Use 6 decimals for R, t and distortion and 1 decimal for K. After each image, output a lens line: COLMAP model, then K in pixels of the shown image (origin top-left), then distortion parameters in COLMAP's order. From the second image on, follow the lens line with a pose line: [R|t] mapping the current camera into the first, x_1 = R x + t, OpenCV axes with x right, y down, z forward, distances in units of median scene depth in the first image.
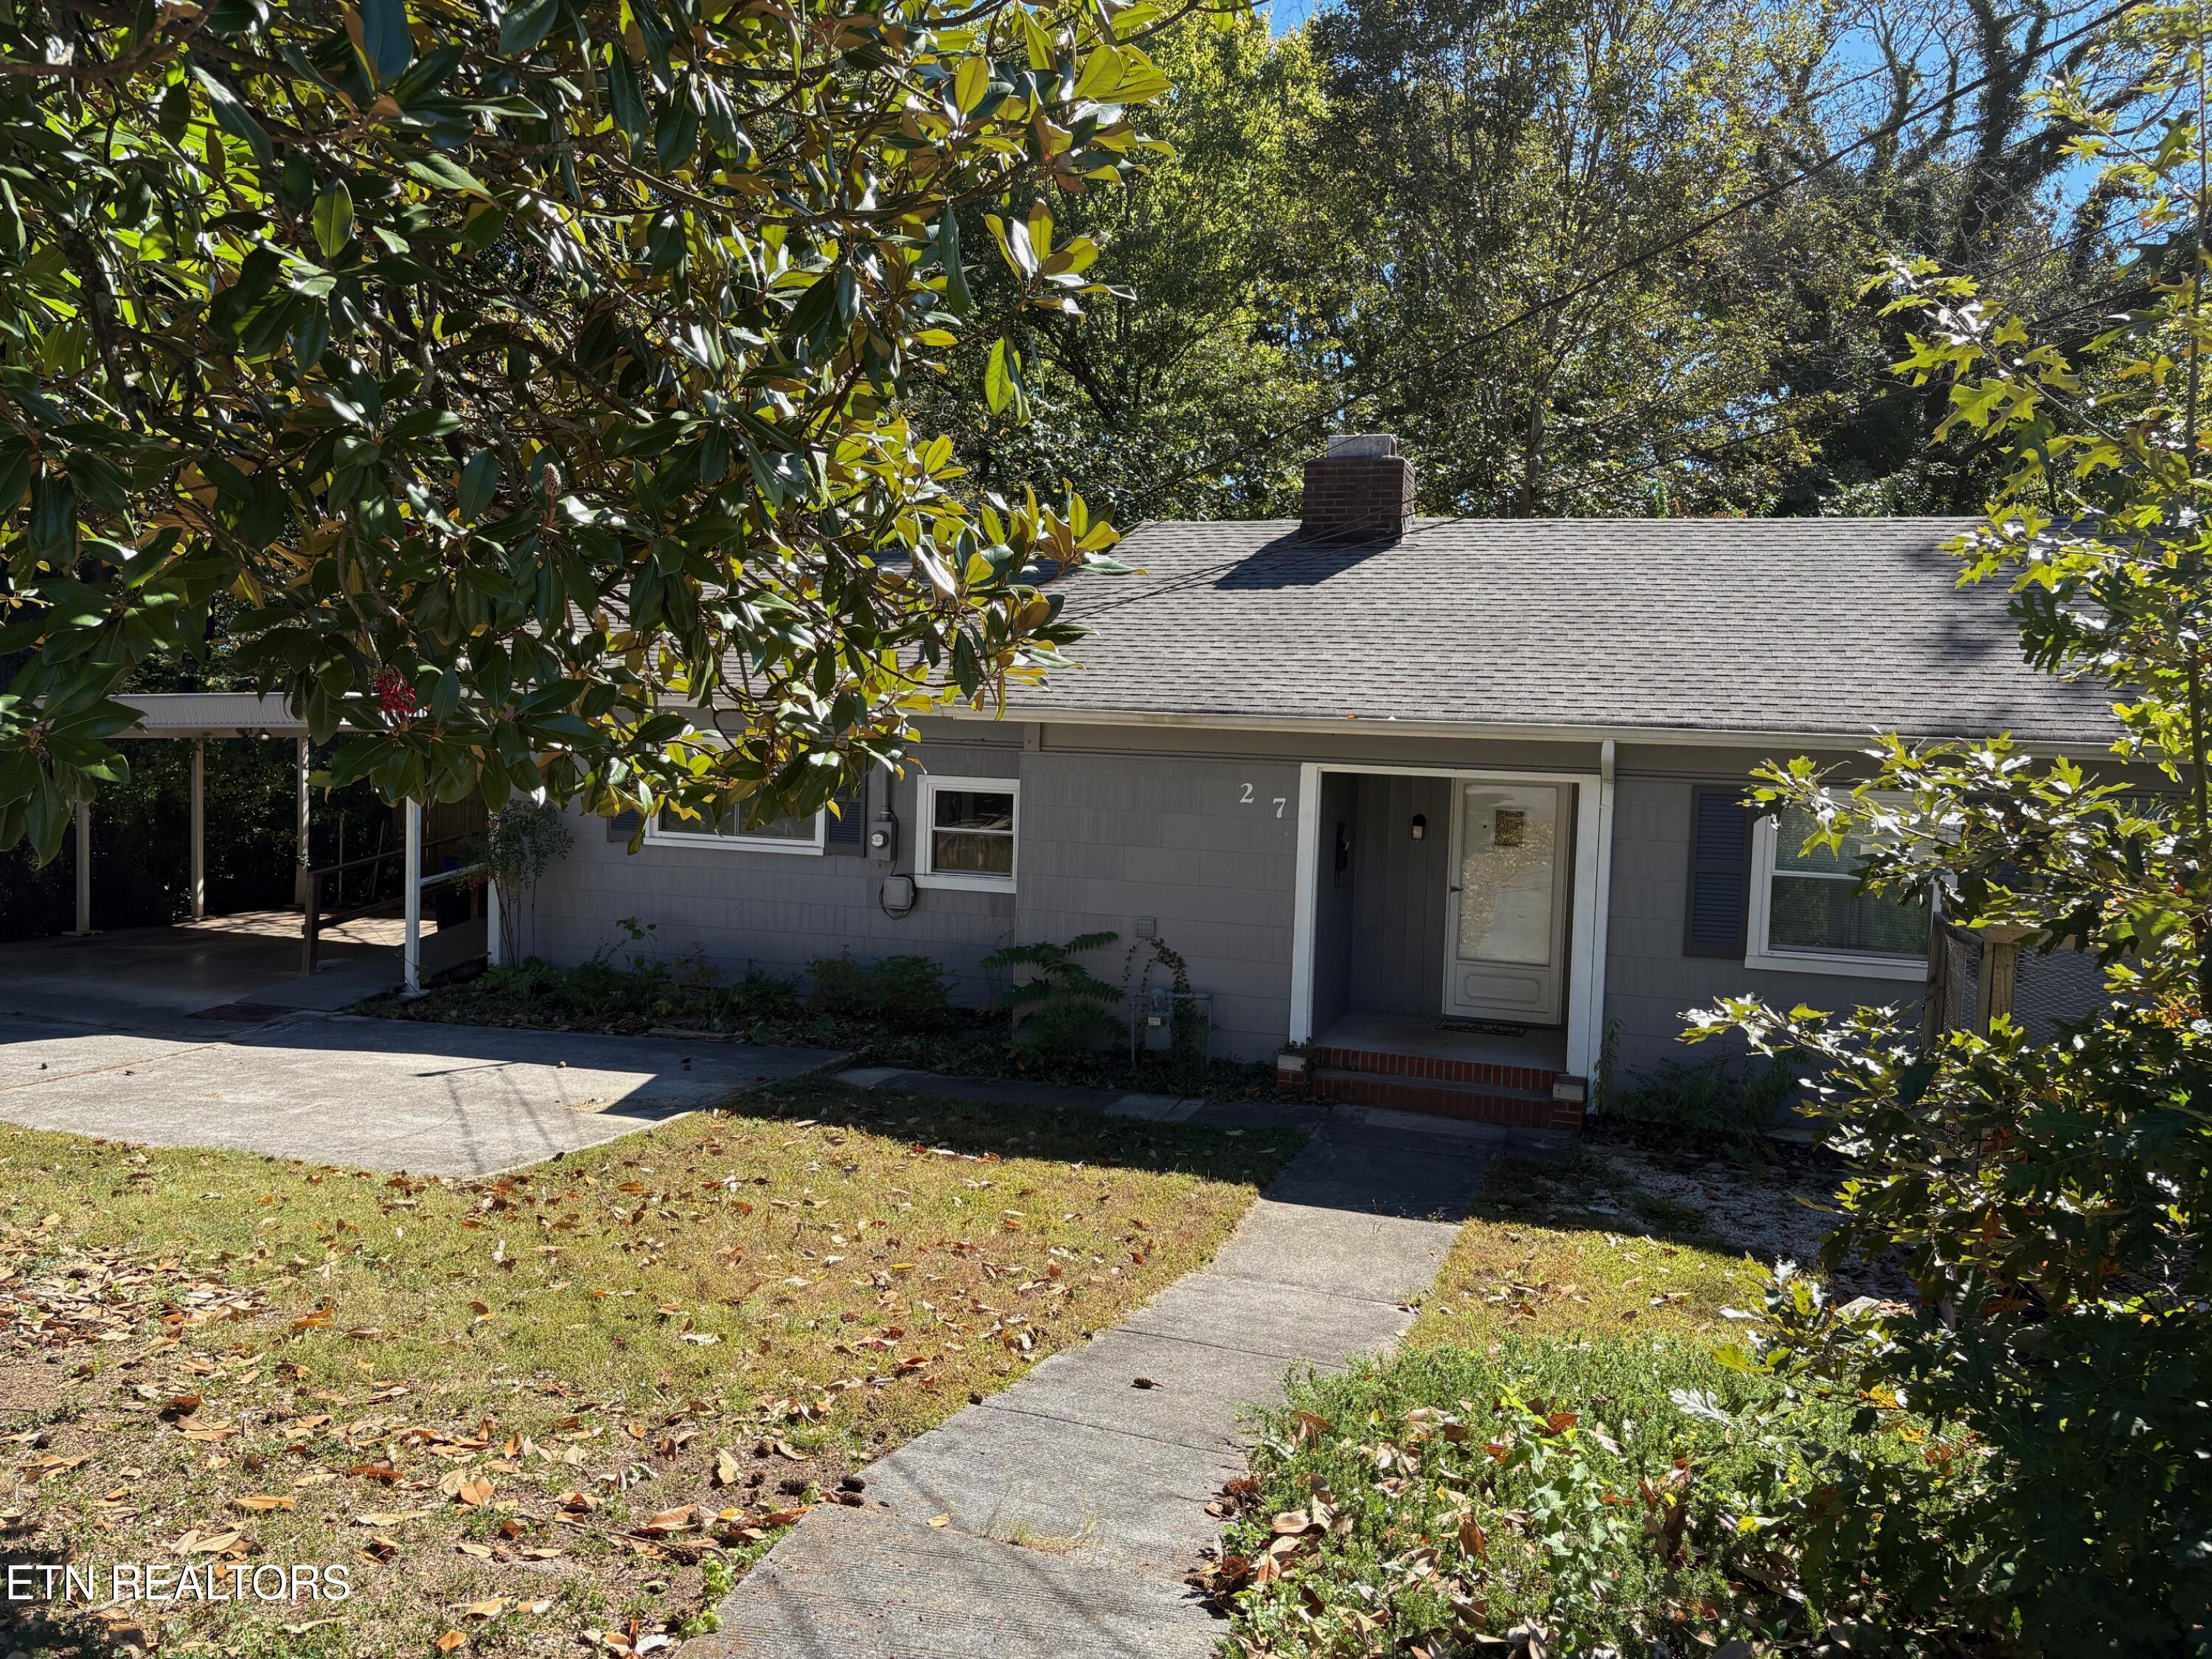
lens RADIAL K [[1665.6, 0, 1106.0], [0, 1665.6, 829.5], [0, 0, 1]] dist [0.065573, -0.087325]
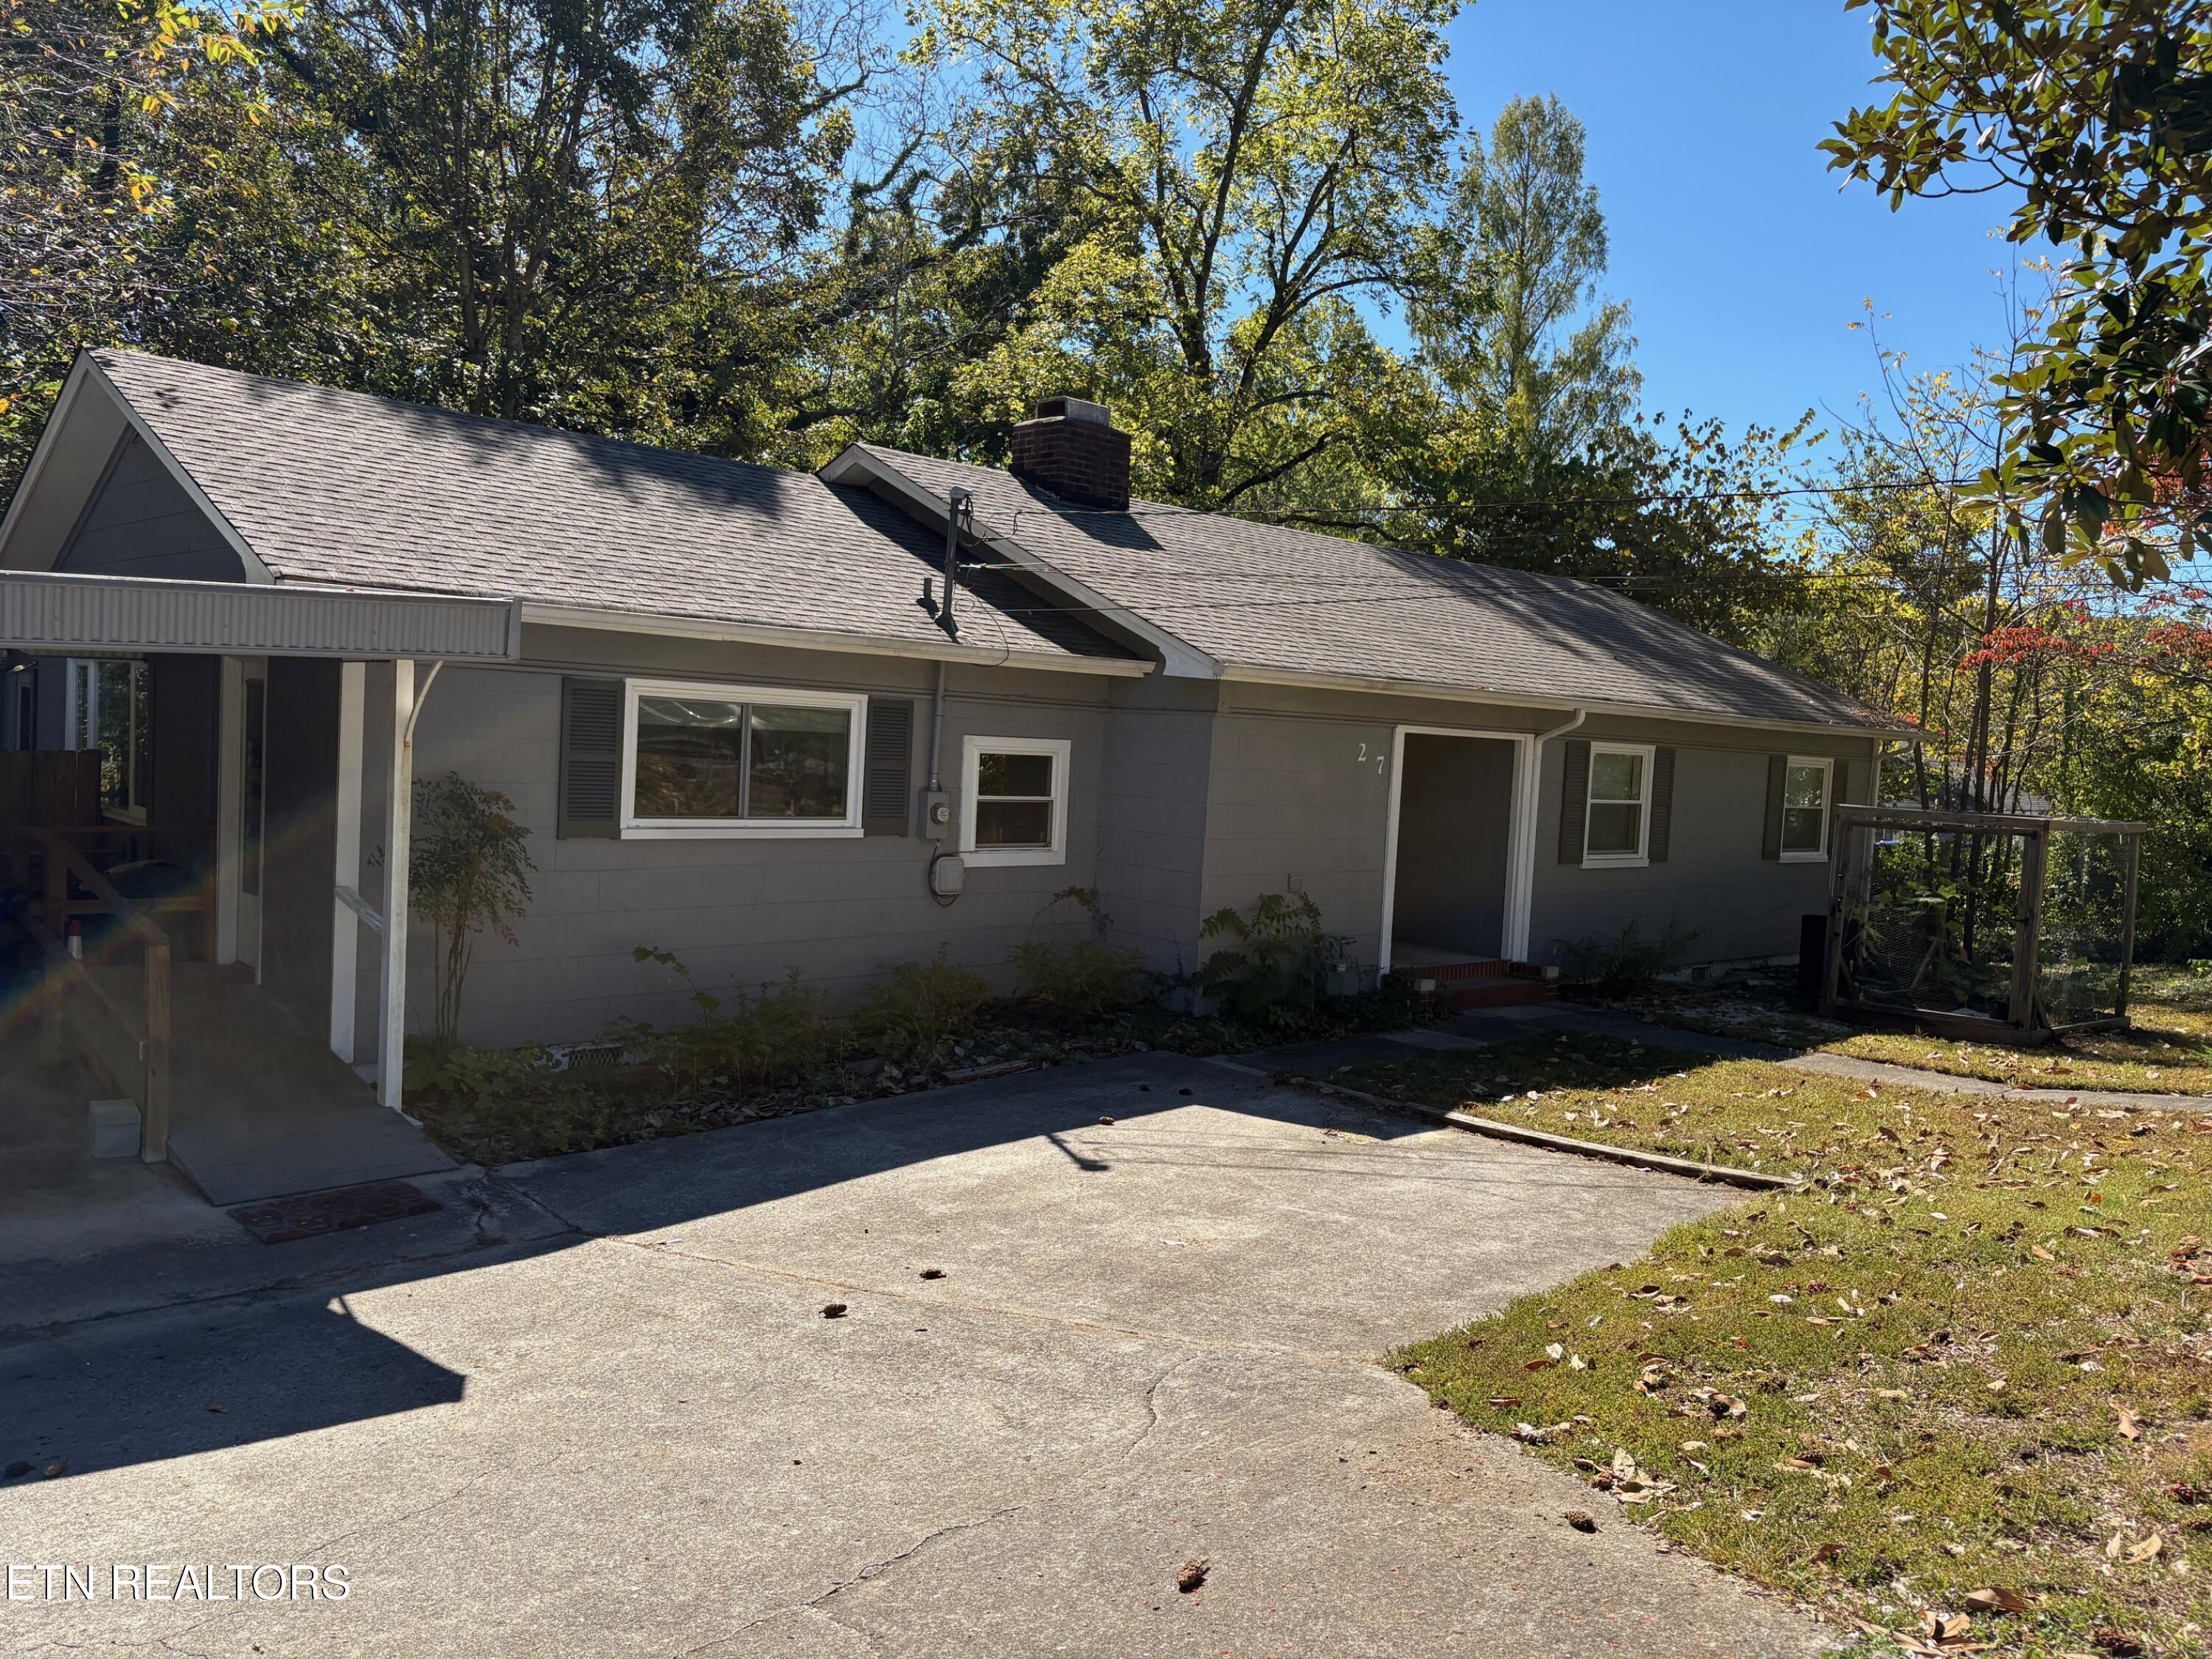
lens RADIAL K [[1665.6, 0, 1106.0], [0, 1665.6, 829.5], [0, 0, 1]] dist [0.065573, -0.087325]
pose [[0.480854, -0.052119, 0.875251, -0.828477], [0.027739, 0.998636, 0.044226, -0.020629], [-0.876362, 0.003013, 0.481644, 0.527861]]
